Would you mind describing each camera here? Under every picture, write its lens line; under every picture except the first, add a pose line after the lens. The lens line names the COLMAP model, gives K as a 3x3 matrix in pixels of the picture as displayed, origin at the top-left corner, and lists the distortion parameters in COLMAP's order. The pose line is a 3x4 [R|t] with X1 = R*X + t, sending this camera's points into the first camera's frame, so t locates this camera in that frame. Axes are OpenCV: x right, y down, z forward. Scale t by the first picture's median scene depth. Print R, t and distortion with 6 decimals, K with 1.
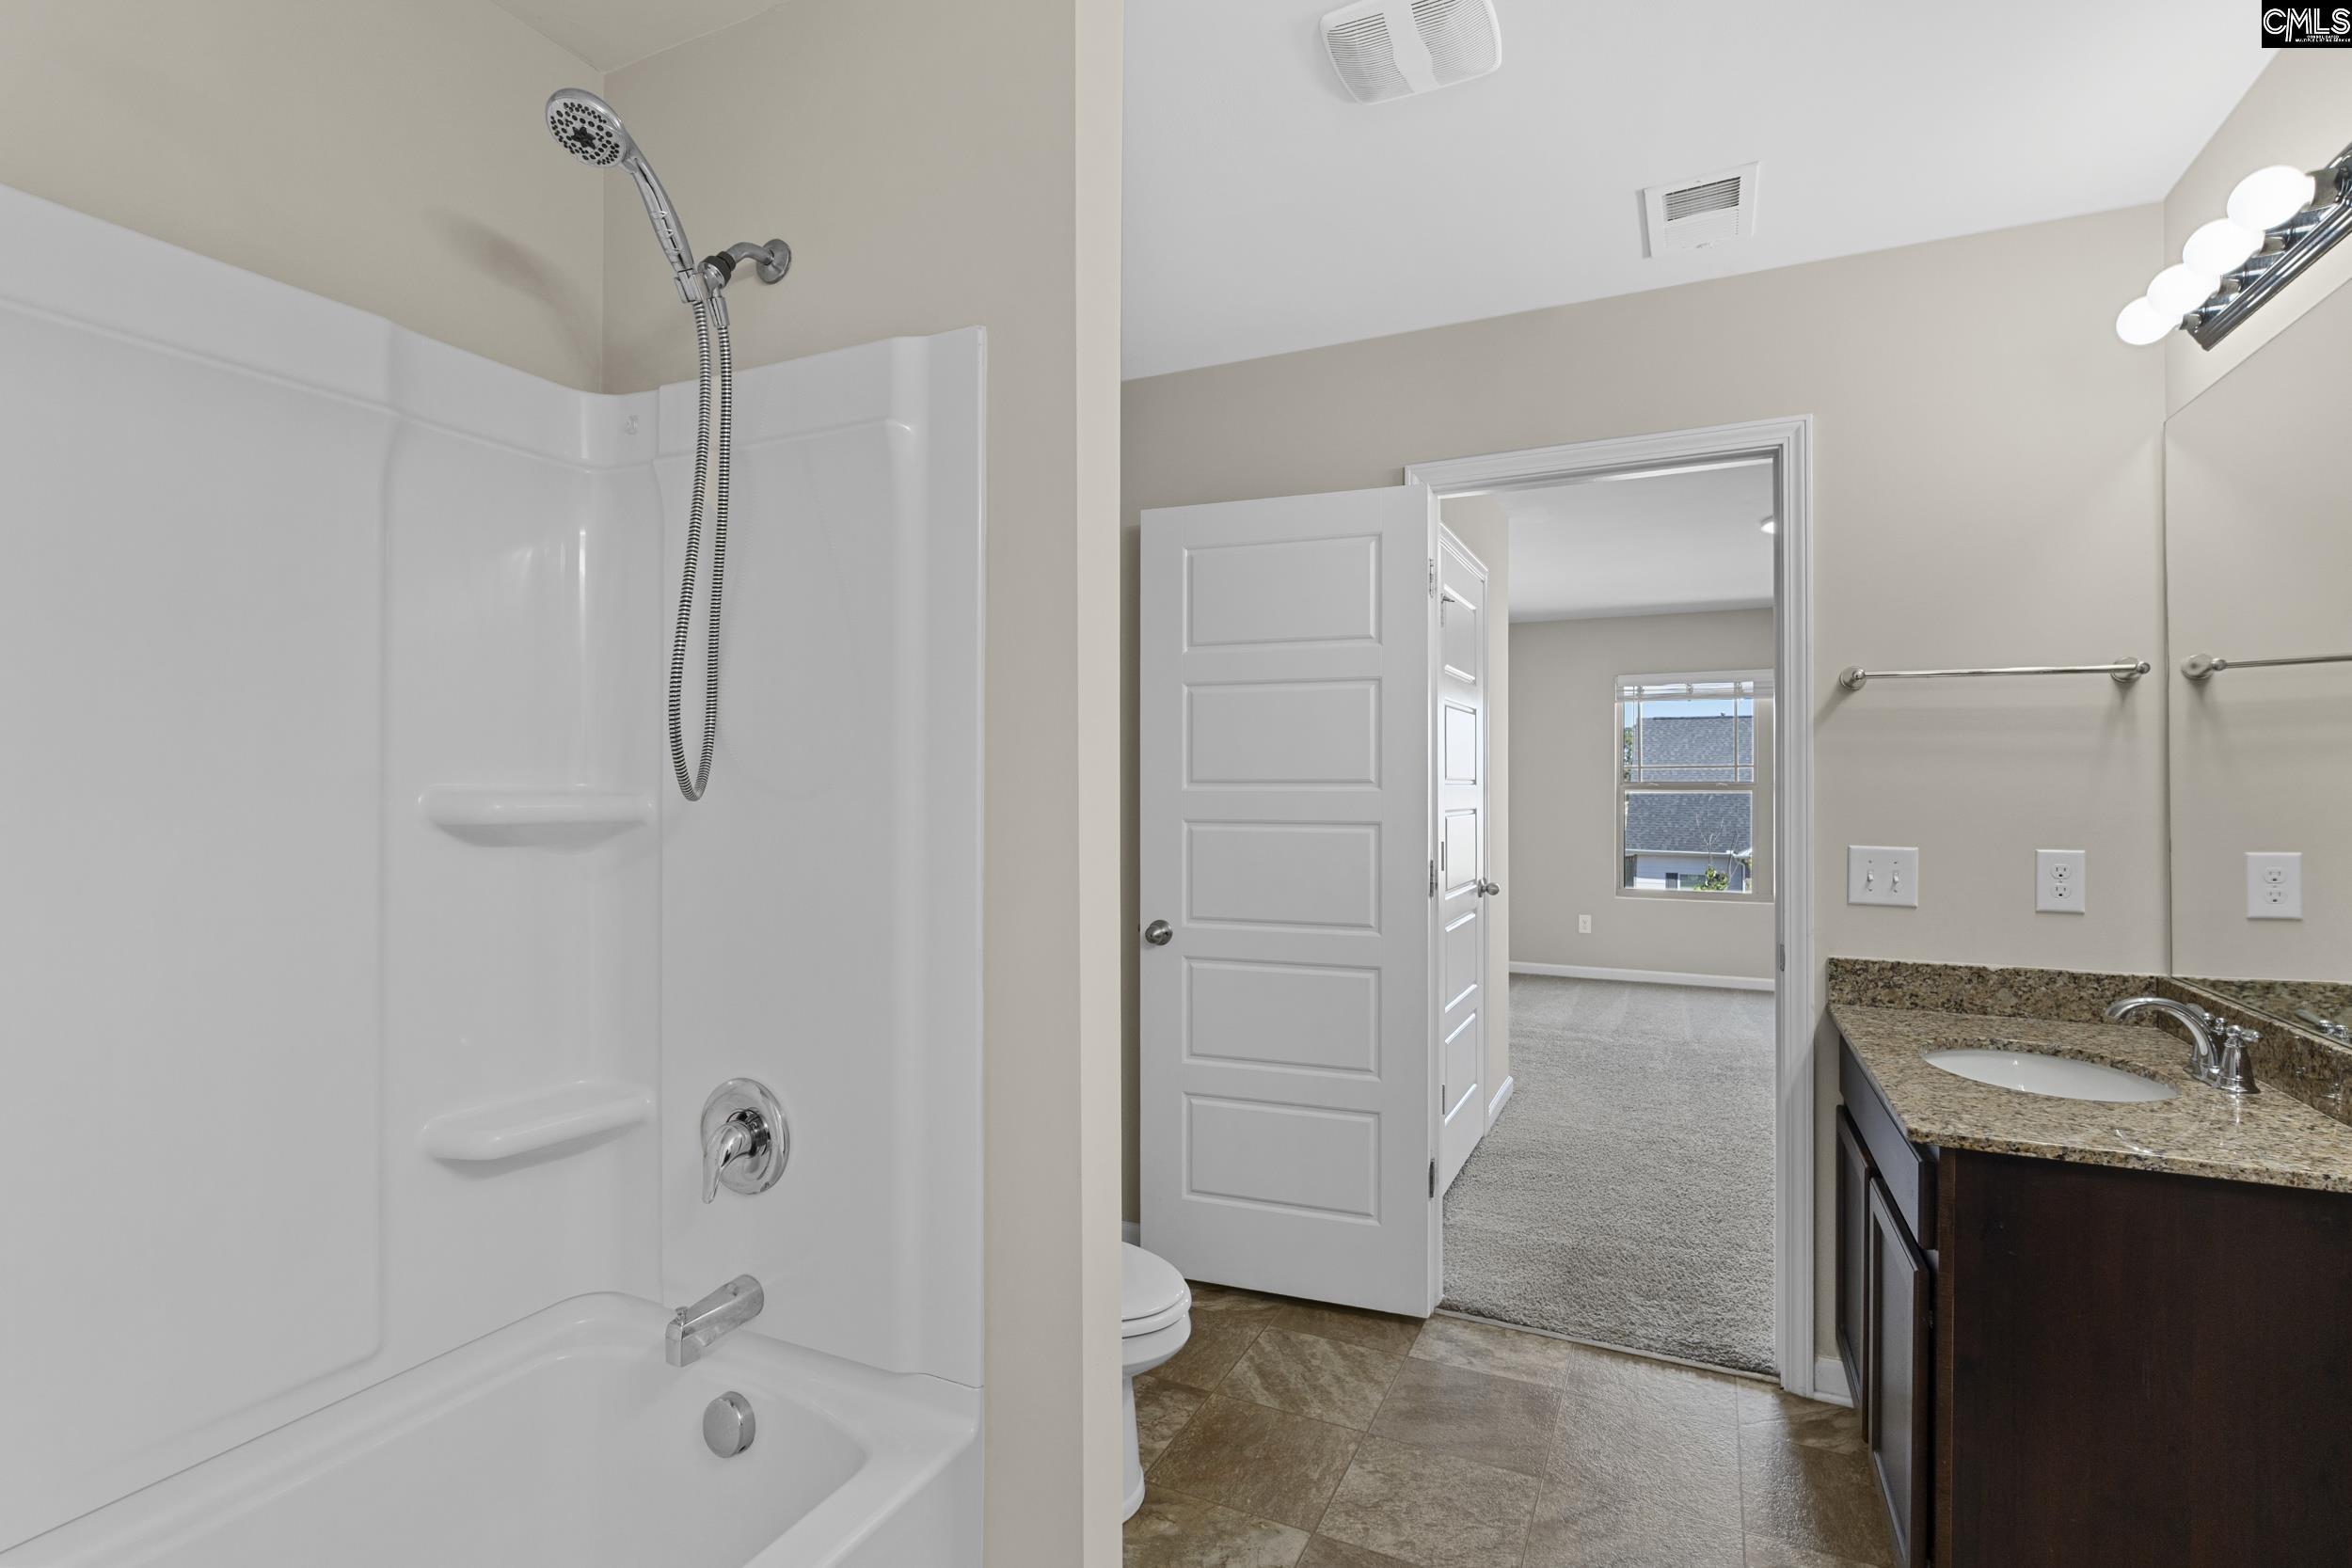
lens RADIAL K [[1084.1, 0, 1185.8], [0, 1084.1, 780.2], [0, 0, 1]] dist [-0.008294, 0.001014]
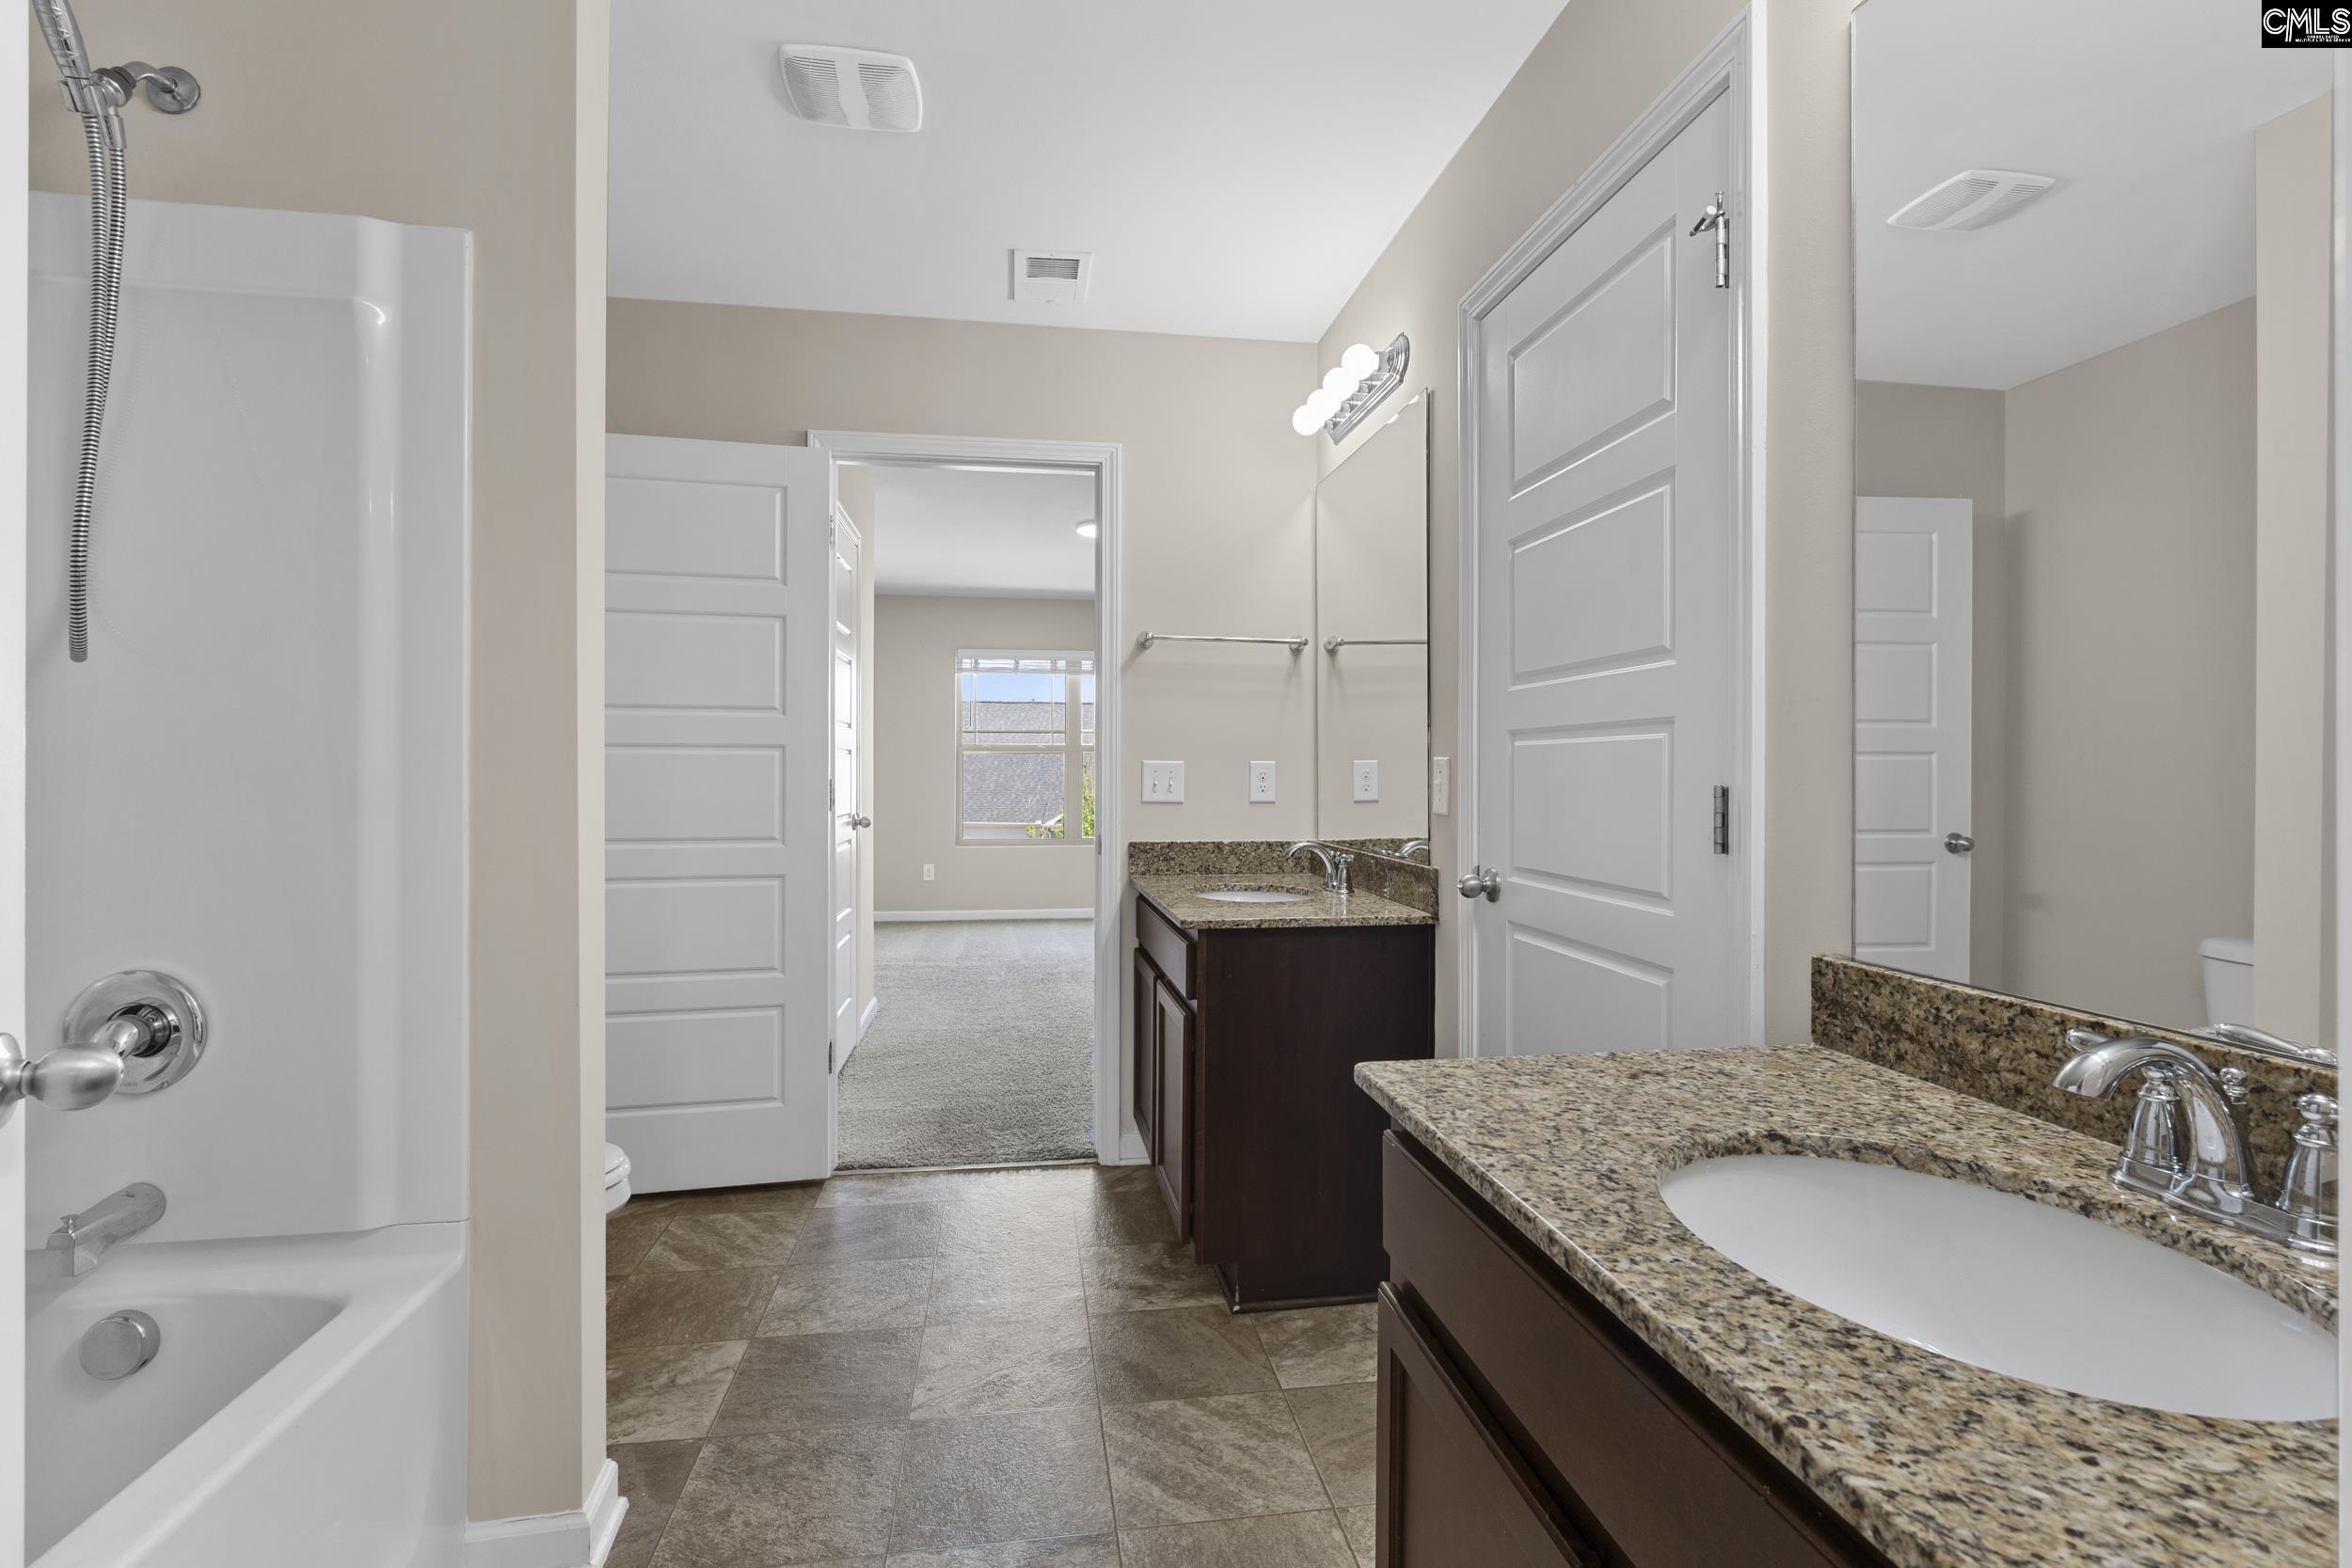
lens RADIAL K [[1084.1, 0, 1176.7], [0, 1084.1, 770.4], [0, 0, 1]] dist [-0.008294, 0.001014]
pose [[0.827898, 0.001314, 0.560877, -0.144185], [-0.004605, 0.999979, 0.004453, 0.074766], [-0.560859, -0.006270, 0.827887, -0.194857]]
